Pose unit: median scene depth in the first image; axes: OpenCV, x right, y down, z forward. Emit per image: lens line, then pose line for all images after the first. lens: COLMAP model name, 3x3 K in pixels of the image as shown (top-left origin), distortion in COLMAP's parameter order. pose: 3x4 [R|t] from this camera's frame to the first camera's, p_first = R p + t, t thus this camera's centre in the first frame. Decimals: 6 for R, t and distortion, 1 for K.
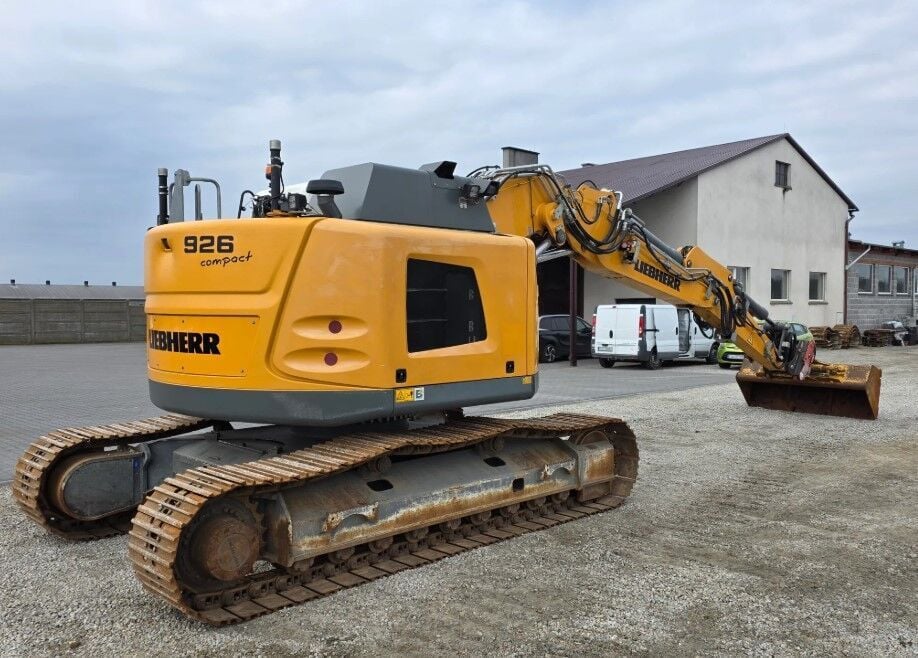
lens RADIAL K [[782.2, 0, 459.0], [0, 782.2, 329.0], [0, 0, 1]] dist [0.099586, -0.132638]
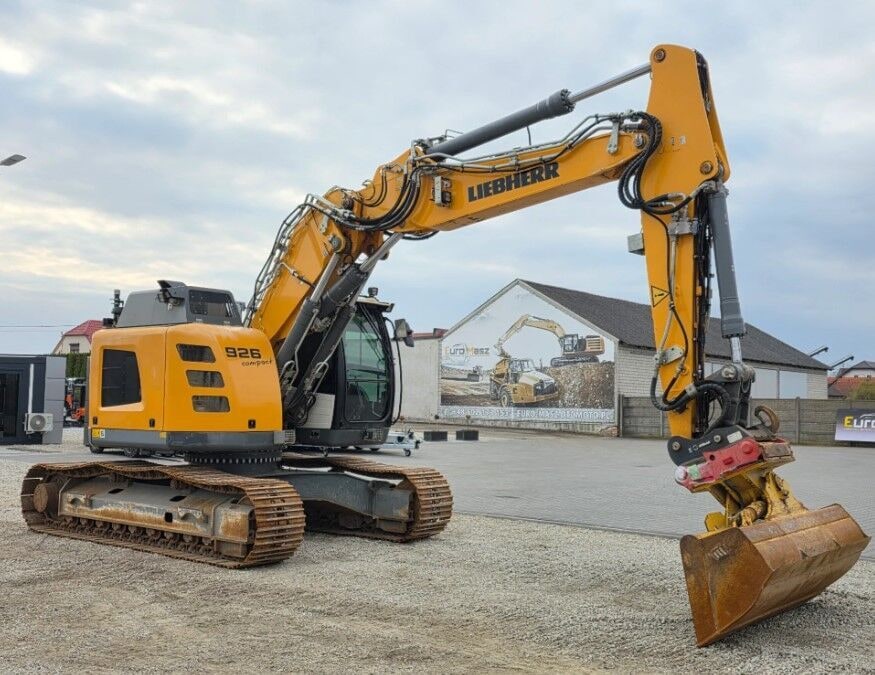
lens RADIAL K [[951.7, 0, 455.4], [0, 951.7, 350.0], [0, 0, 1]] dist [0.210247, -0.405075]
pose [[0.117055, -0.051379, -0.991795, 1.968509], [-0.048488, 0.997174, -0.057381, -0.007893], [0.991941, 0.054806, 0.114233, 1.449303]]
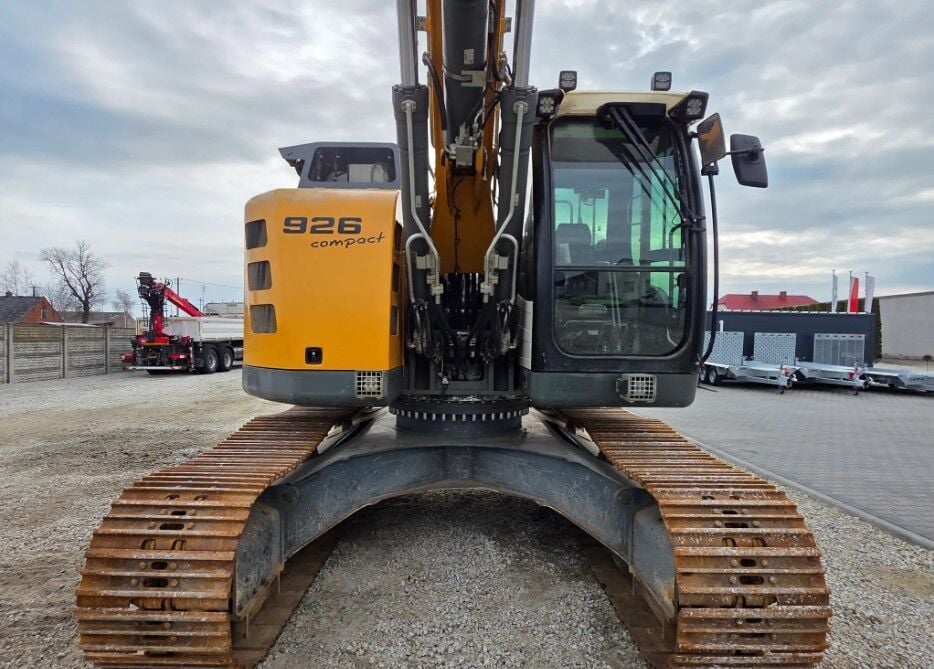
lens RADIAL K [[524.1, 0, 465.4], [0, 524.1, 346.7], [0, 0, 1]] dist [0.002595, 0.000122]
pose [[-0.688566, 0.000929, -0.725173, 0.372194], [-0.035356, 0.998767, 0.034851, 0.014038], [0.724311, 0.049636, -0.687684, 1.750528]]
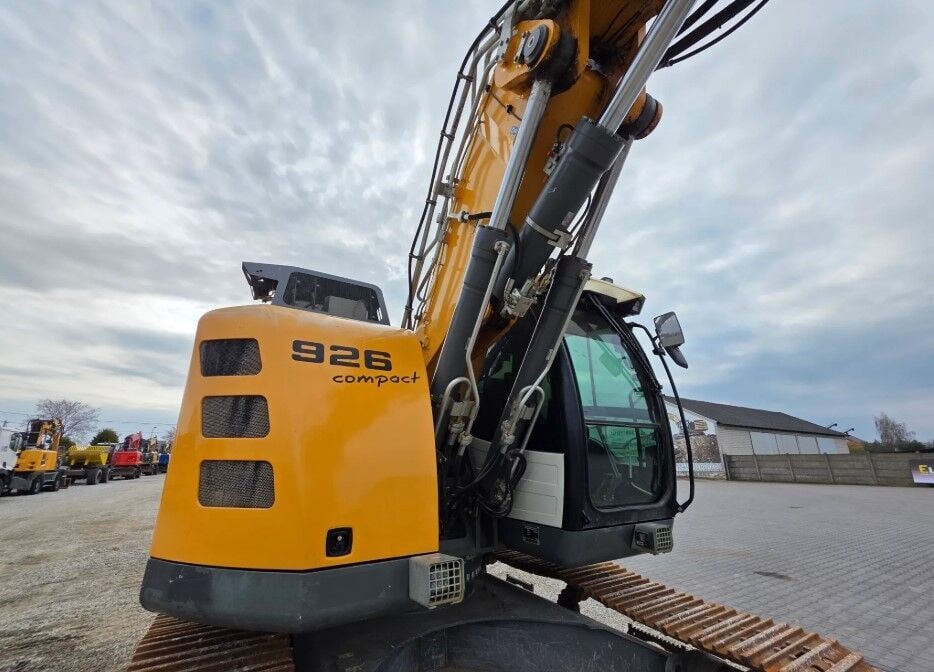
lens RADIAL K [[372.3, 0, 465.6], [0, 372.3, 350.4], [0, 0, 1]] dist [0.001910, -0.000009]
pose [[-0.229529, -0.275839, -0.933397, 0.345897], [-0.026827, 0.960429, -0.277231, -0.009531], [0.972932, -0.038592, -0.227846, 1.425922]]
